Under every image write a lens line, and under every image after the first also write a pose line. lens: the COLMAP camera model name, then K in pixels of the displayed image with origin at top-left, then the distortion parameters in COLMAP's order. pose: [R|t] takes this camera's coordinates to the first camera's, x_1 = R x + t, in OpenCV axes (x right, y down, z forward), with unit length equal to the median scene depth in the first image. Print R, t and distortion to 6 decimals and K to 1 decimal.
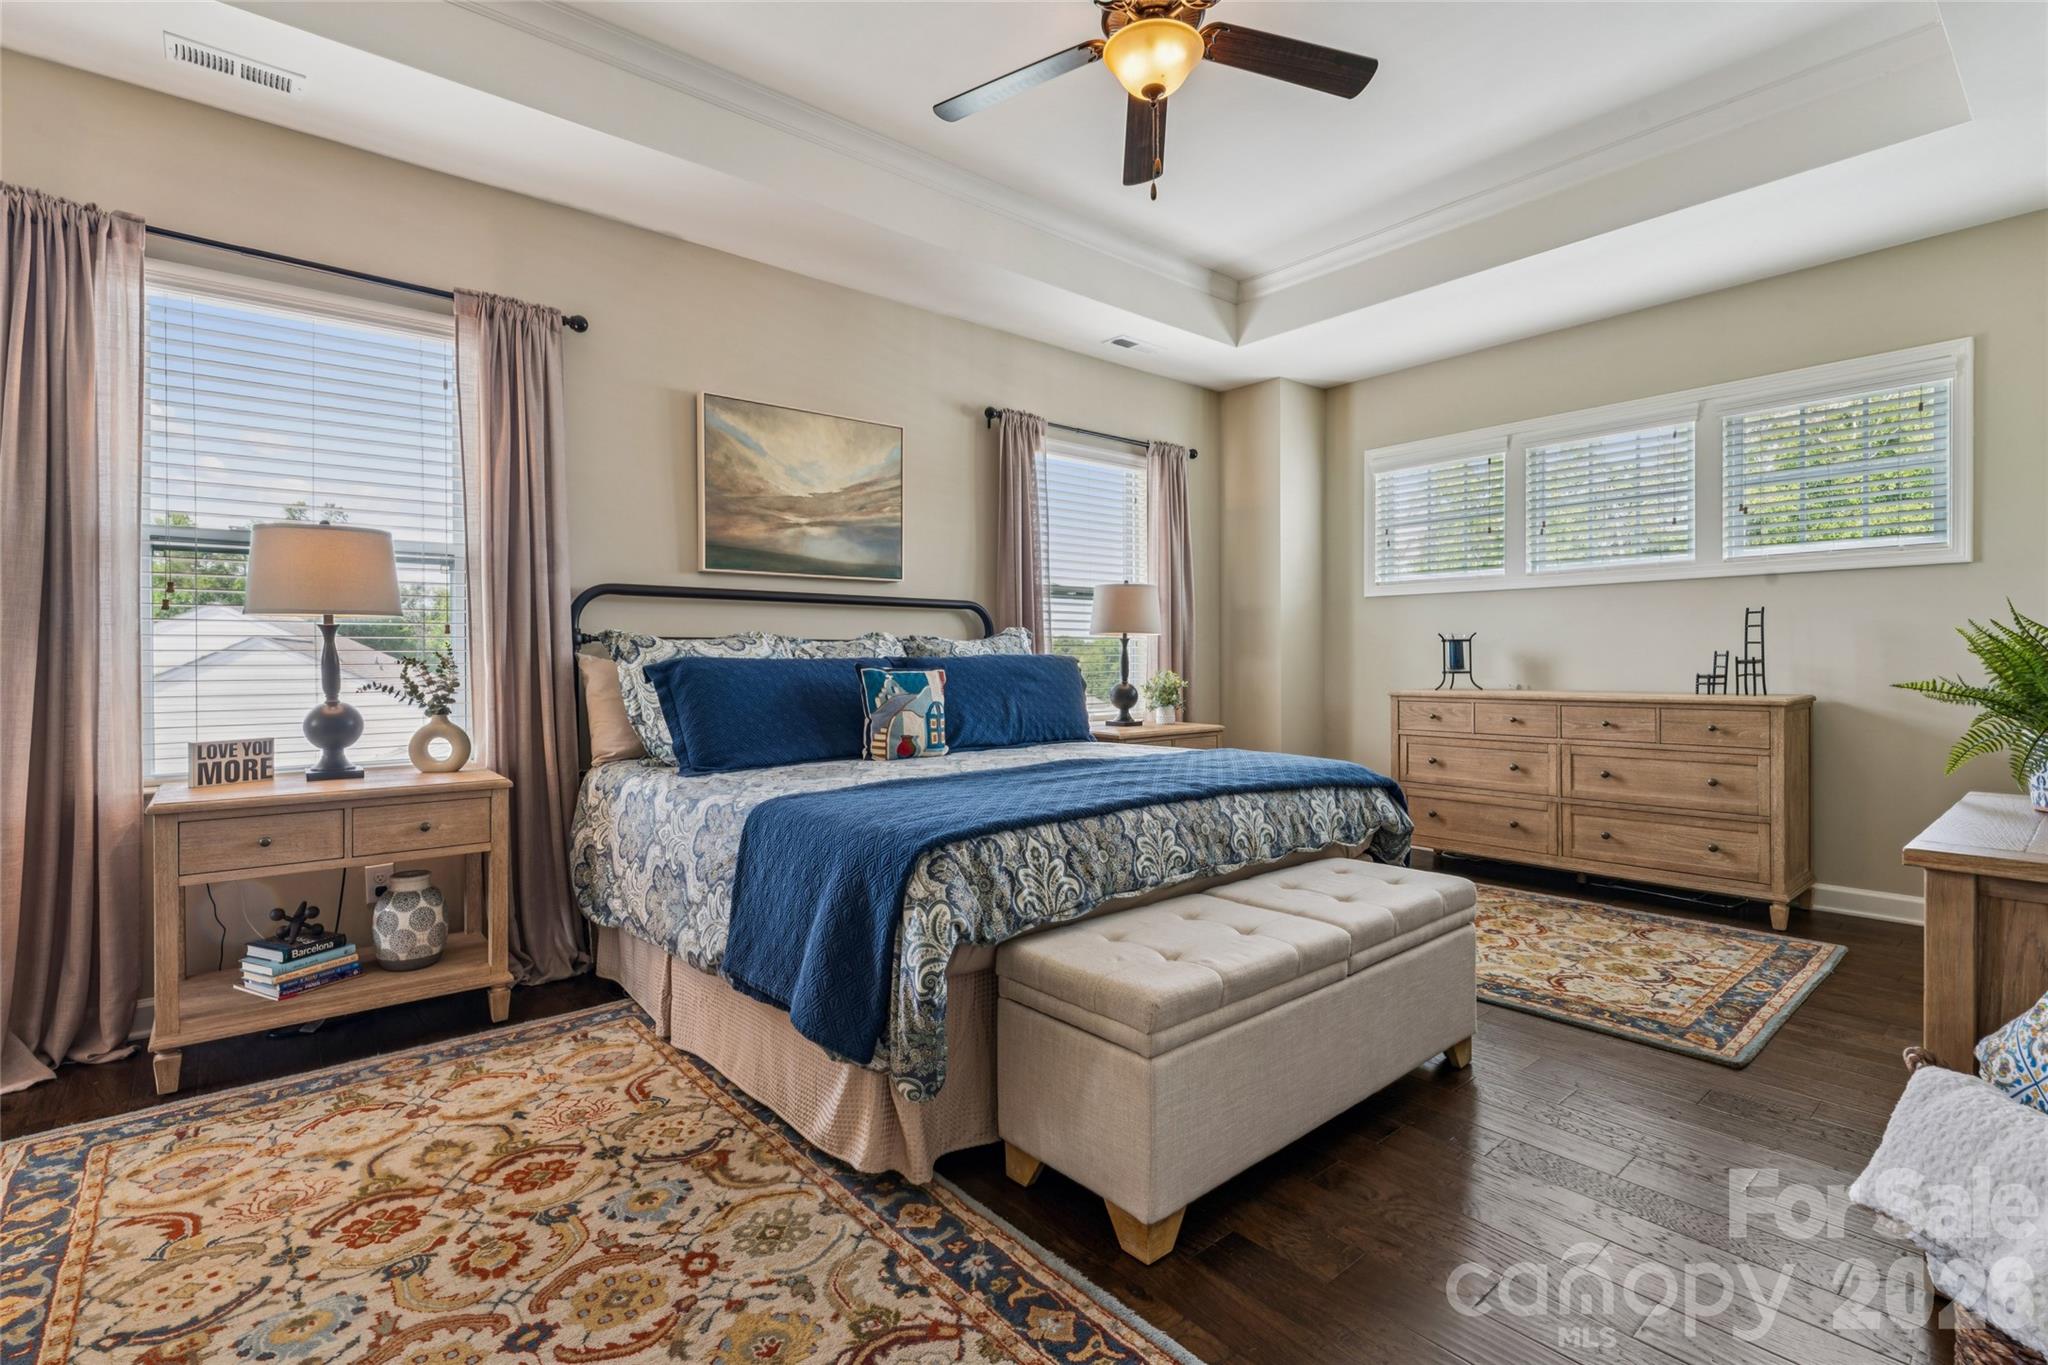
lens RADIAL K [[941.1, 0, 1027.6], [0, 941.1, 676.3], [0, 0, 1]] dist [0.000172, -0.000751]
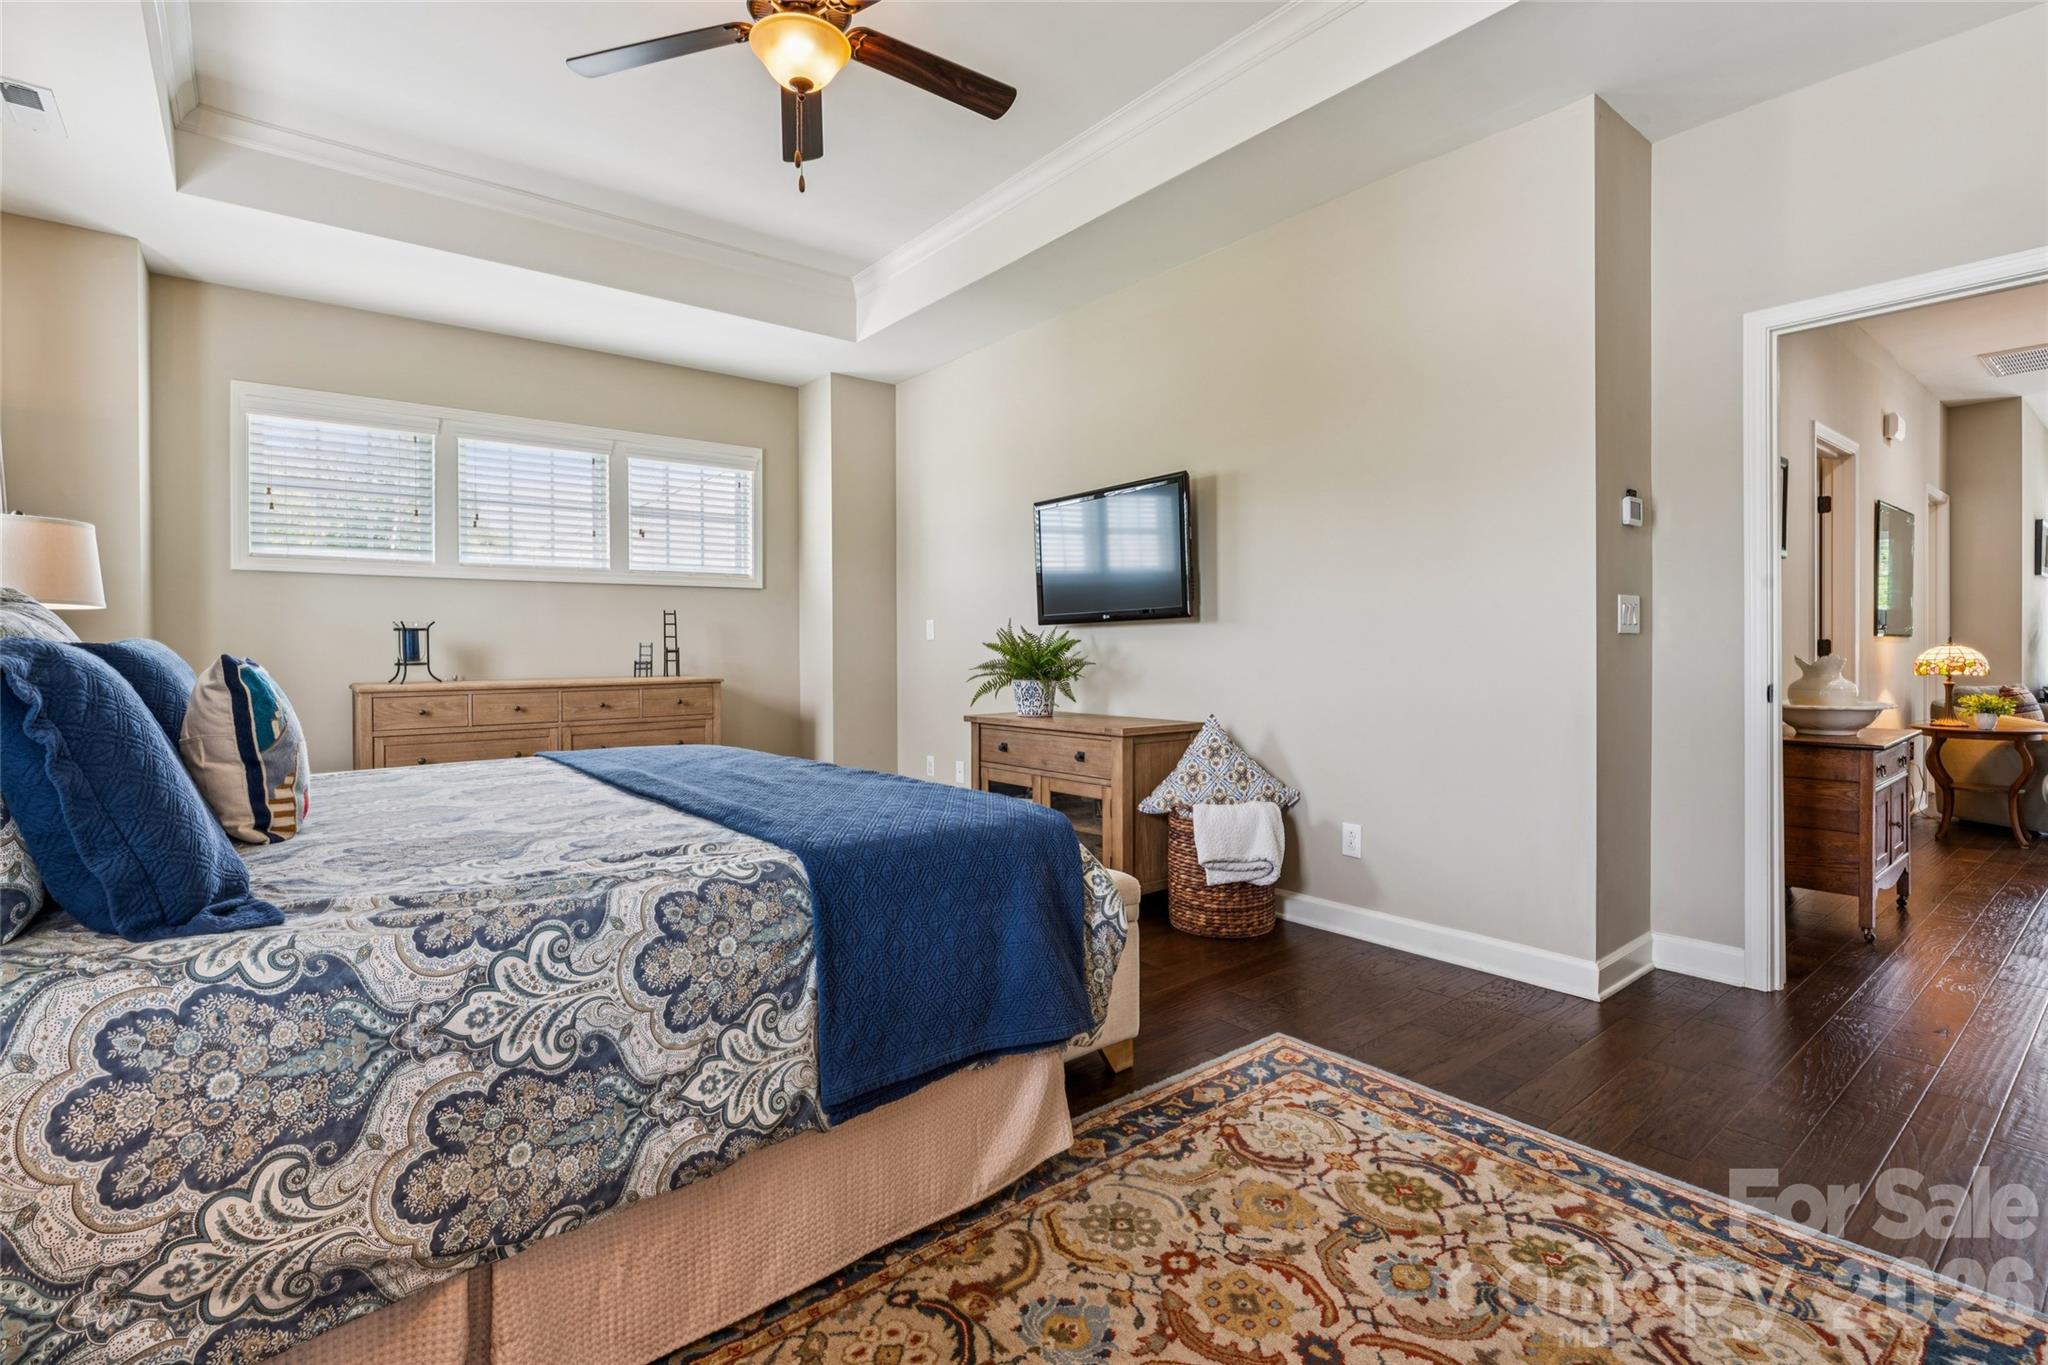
lens RADIAL K [[941.1, 0, 1022.8], [0, 941.1, 667.6], [0, 0, 1]] dist [0.000172, -0.000751]
pose [[0.033413, -0.018200, 0.999276, -0.806460], [0.021276, 0.999621, 0.017495, -0.007770], [-0.999215, 0.020676, 0.033788, 0.682978]]
